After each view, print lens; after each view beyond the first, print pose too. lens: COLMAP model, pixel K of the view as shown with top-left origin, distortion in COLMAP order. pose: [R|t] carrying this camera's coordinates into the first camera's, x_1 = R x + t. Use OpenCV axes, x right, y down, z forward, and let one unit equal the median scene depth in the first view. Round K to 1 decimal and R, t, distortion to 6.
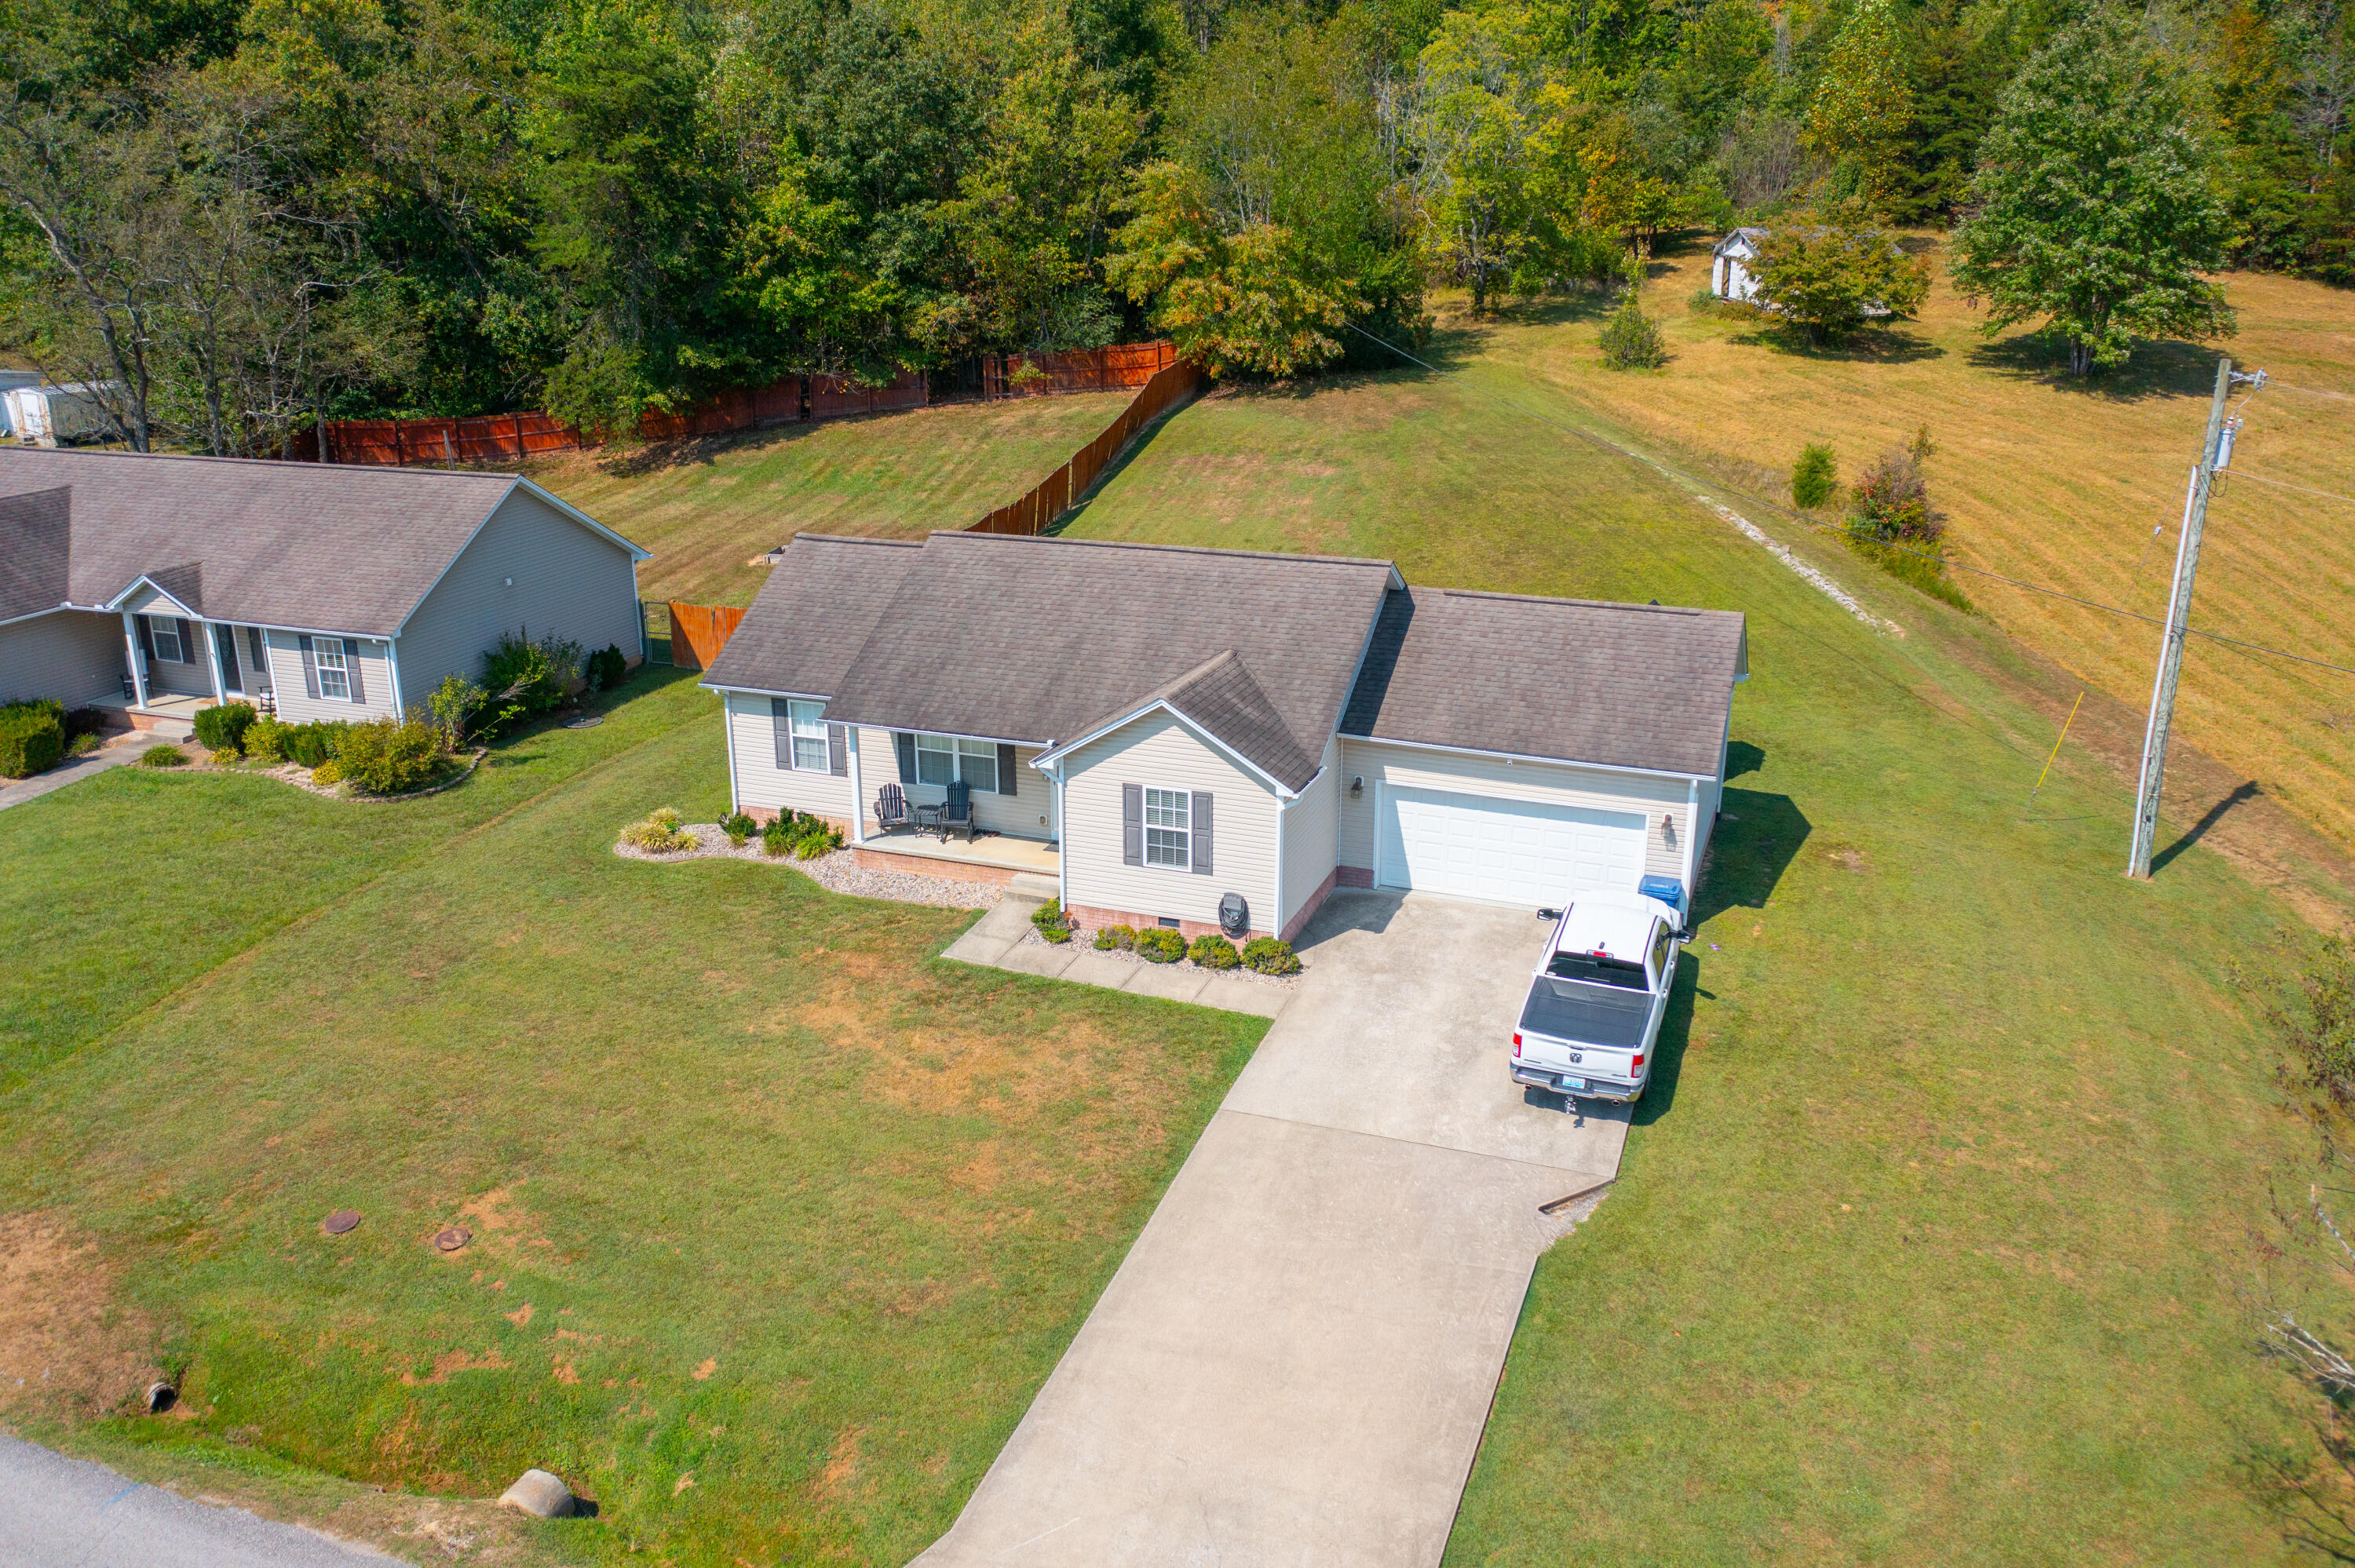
lens RADIAL K [[1857.2, 0, 1177.2], [0, 1857.2, 790.9], [0, 0, 1]] dist [-0.020208, 0.014059]
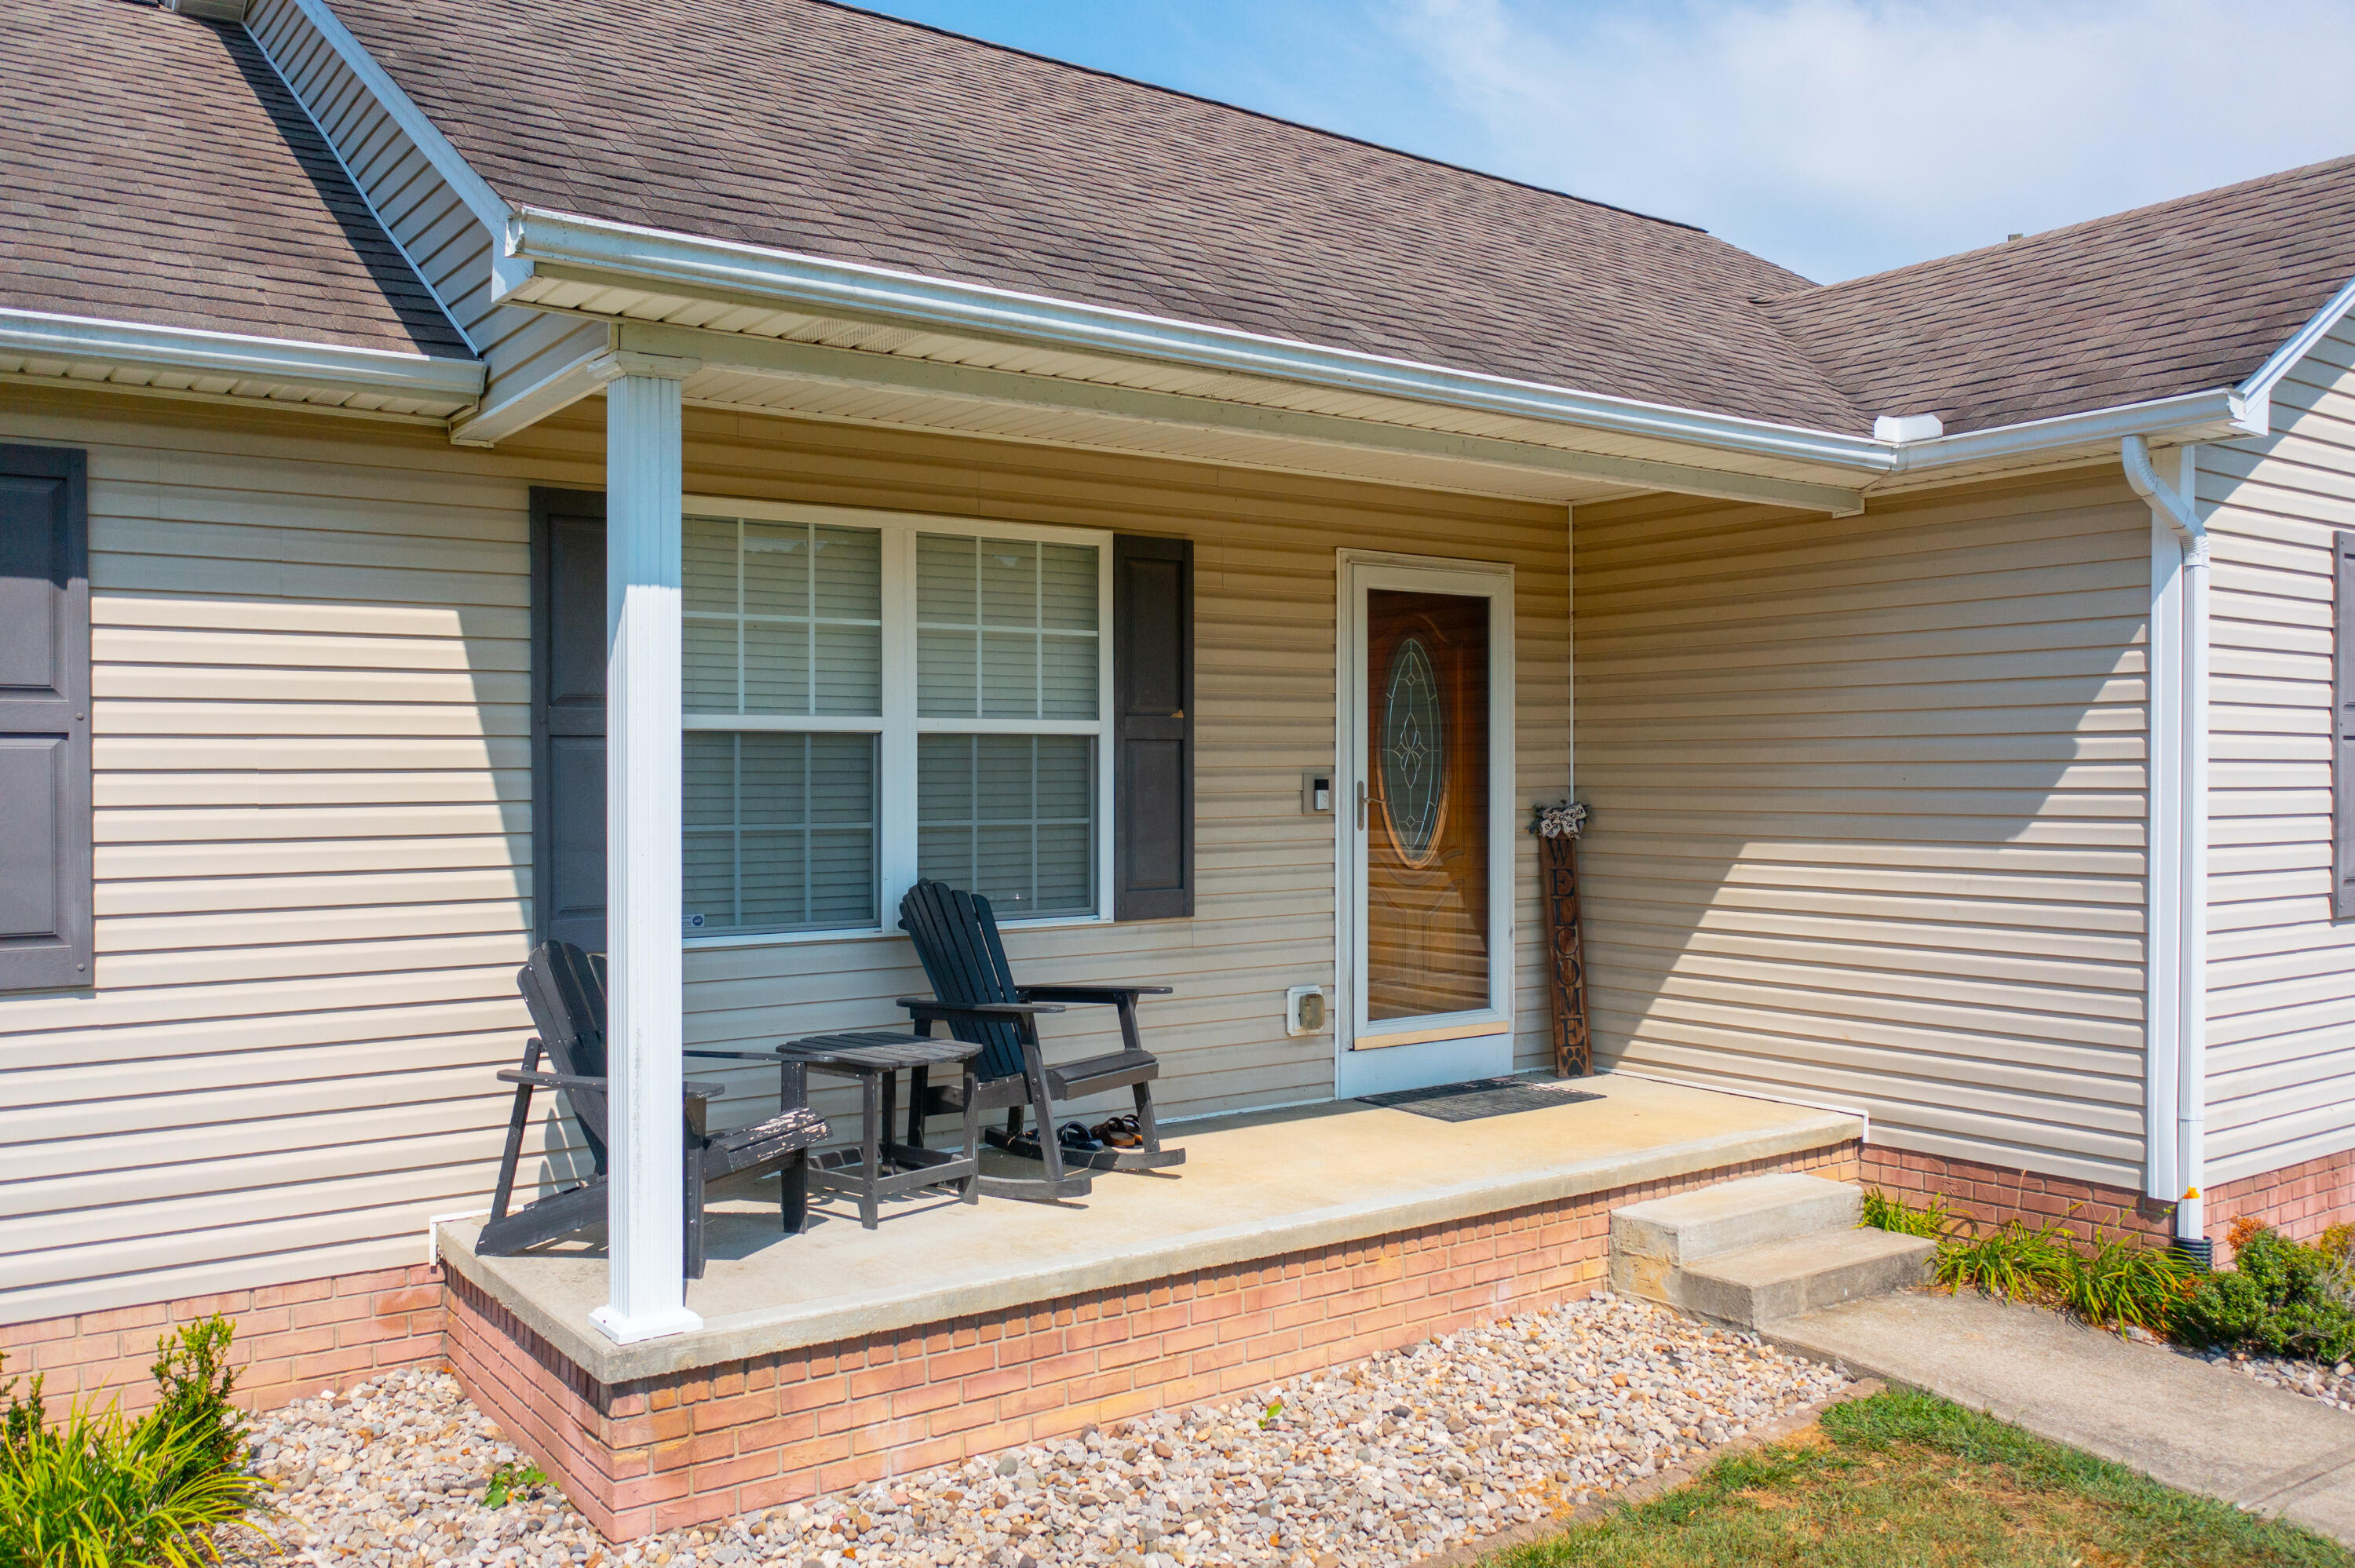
lens RADIAL K [[1857.2, 0, 1182.0], [0, 1857.2, 793.6], [0, 0, 1]] dist [-0.020208, 0.014059]
pose [[0.555454, -0.007394, 0.831514, -0.247754], [0.262984, 0.950198, -0.167225, 0.022763], [-0.788866, 0.311560, 0.529736, 0.861110]]
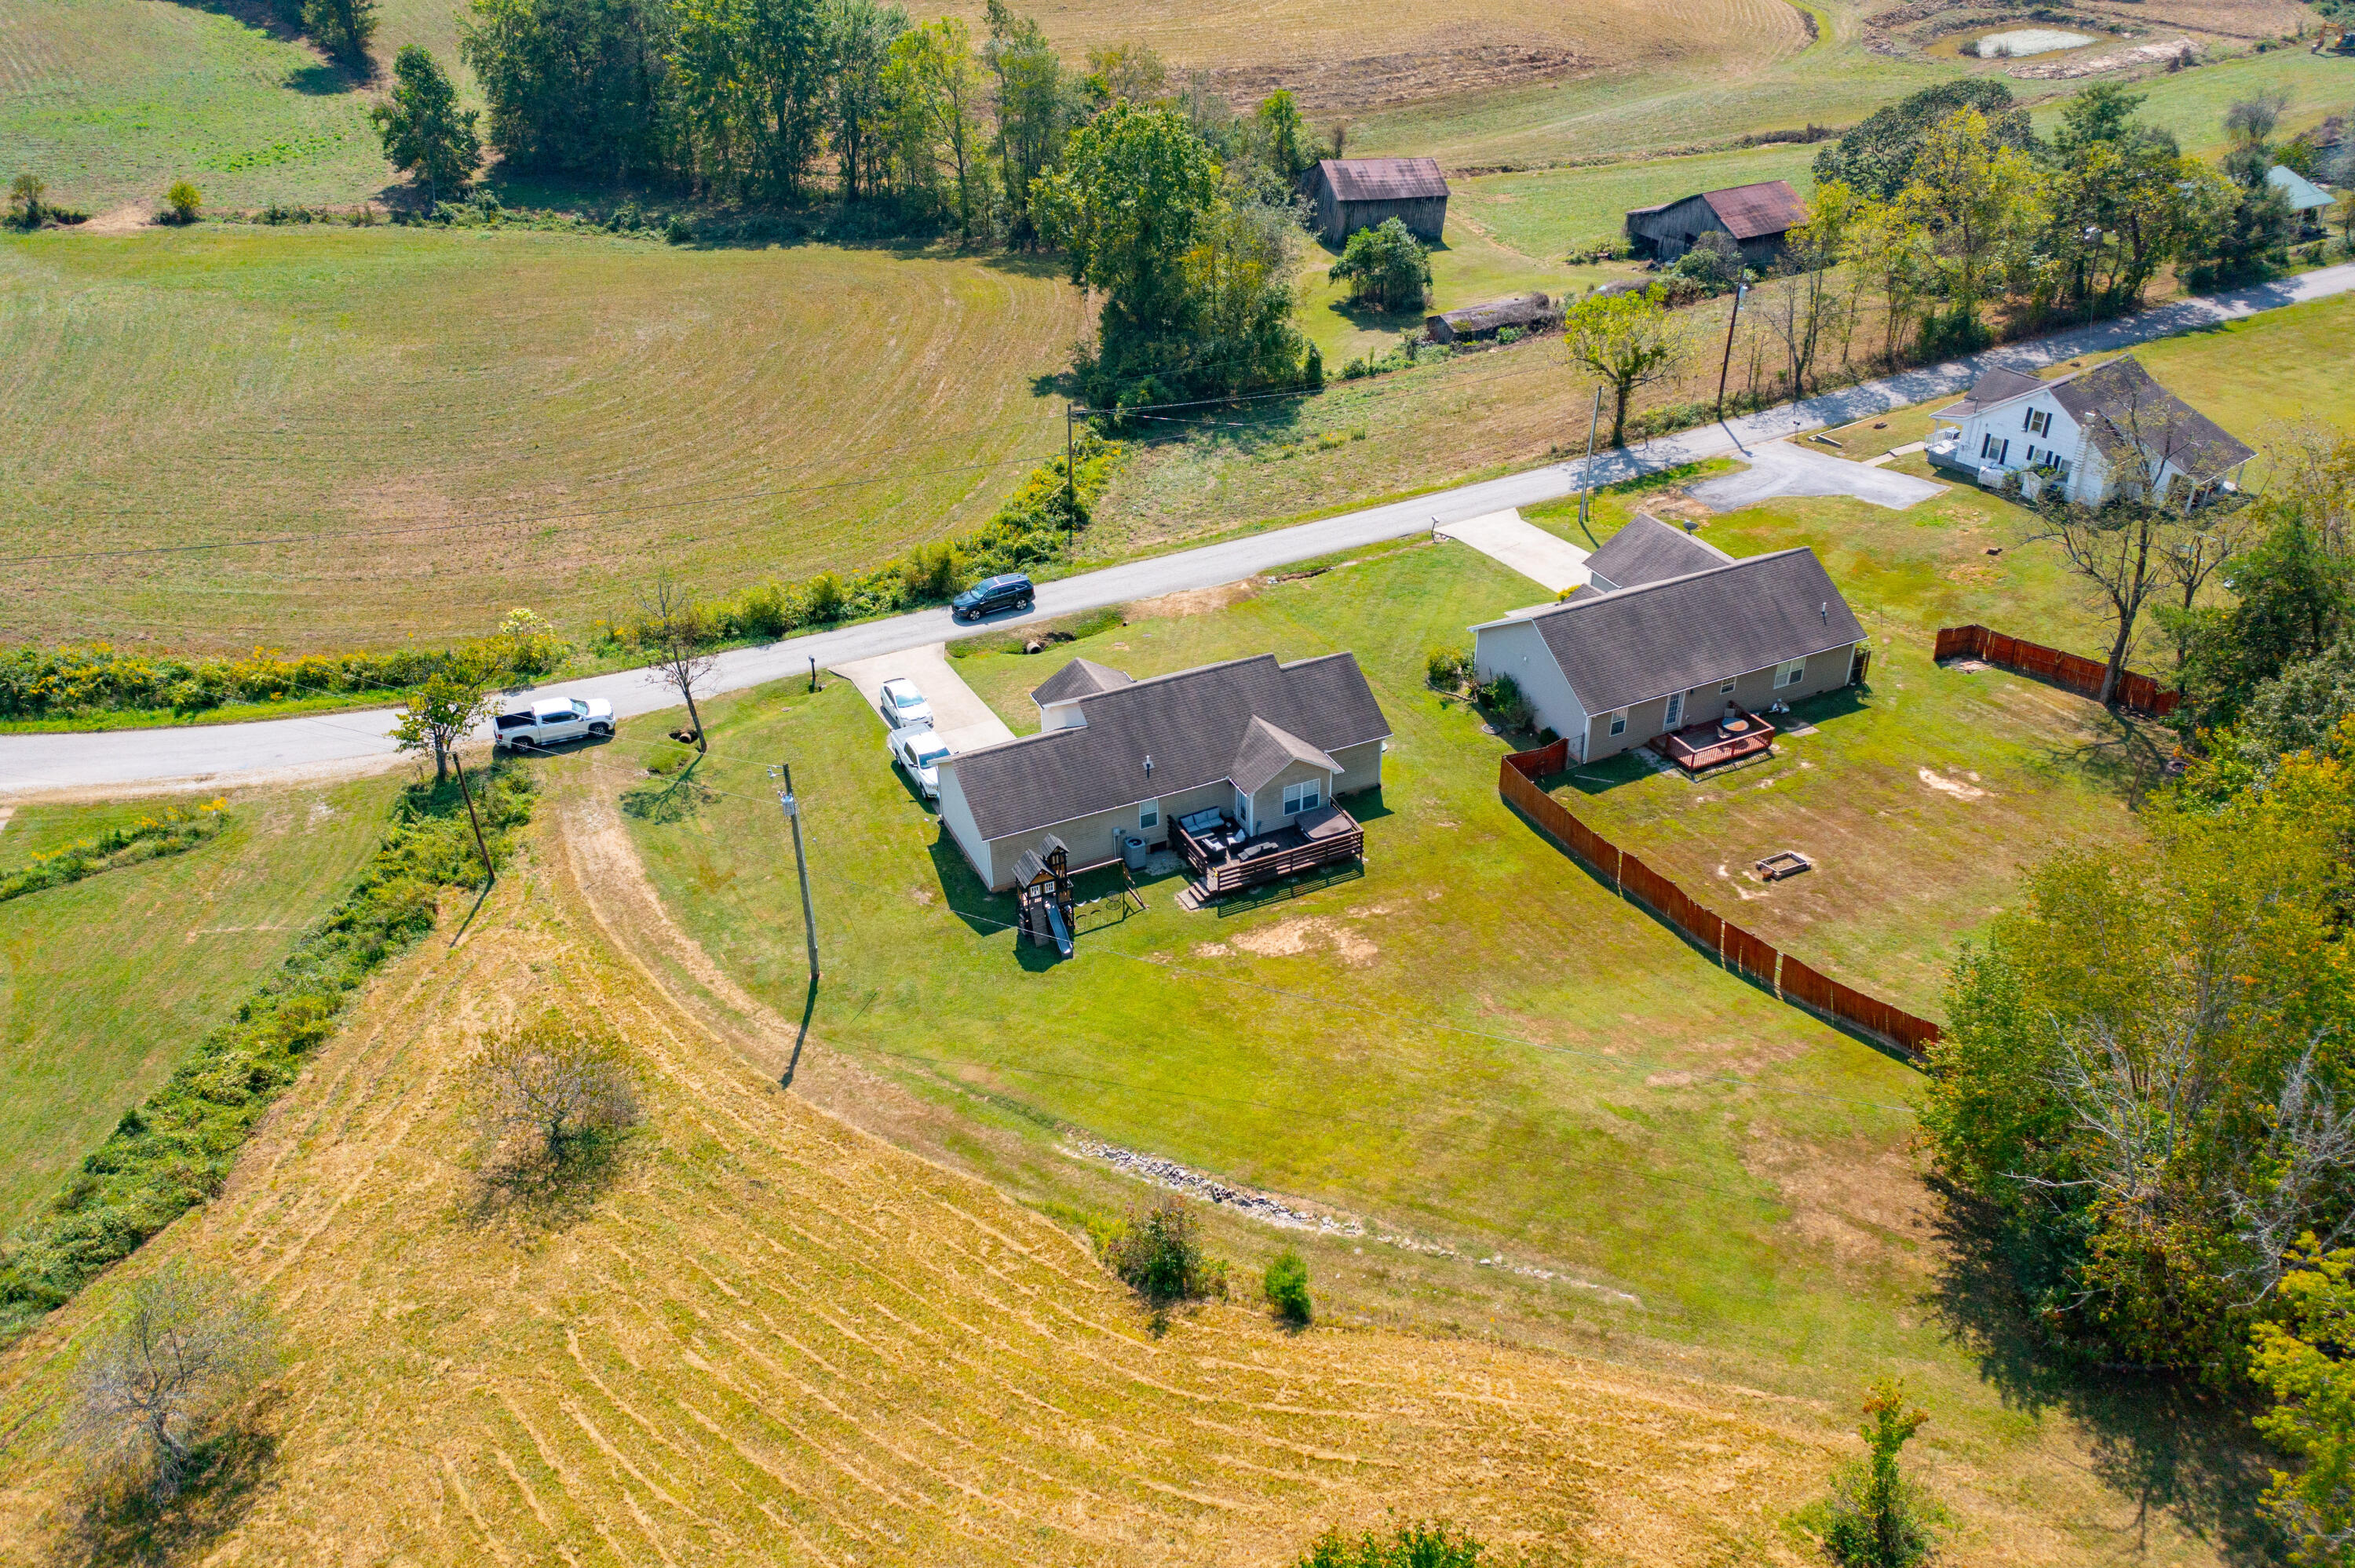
lens RADIAL K [[1857.2, 0, 1172.3], [0, 1857.2, 791.1], [0, 0, 1]] dist [-0.020208, 0.014059]
pose [[-0.697454, 0.391374, -0.600319, 1.389145], [-0.214241, 0.685515, 0.695823, -1.591150], [0.683855, 0.613918, -0.394267, 1.947678]]
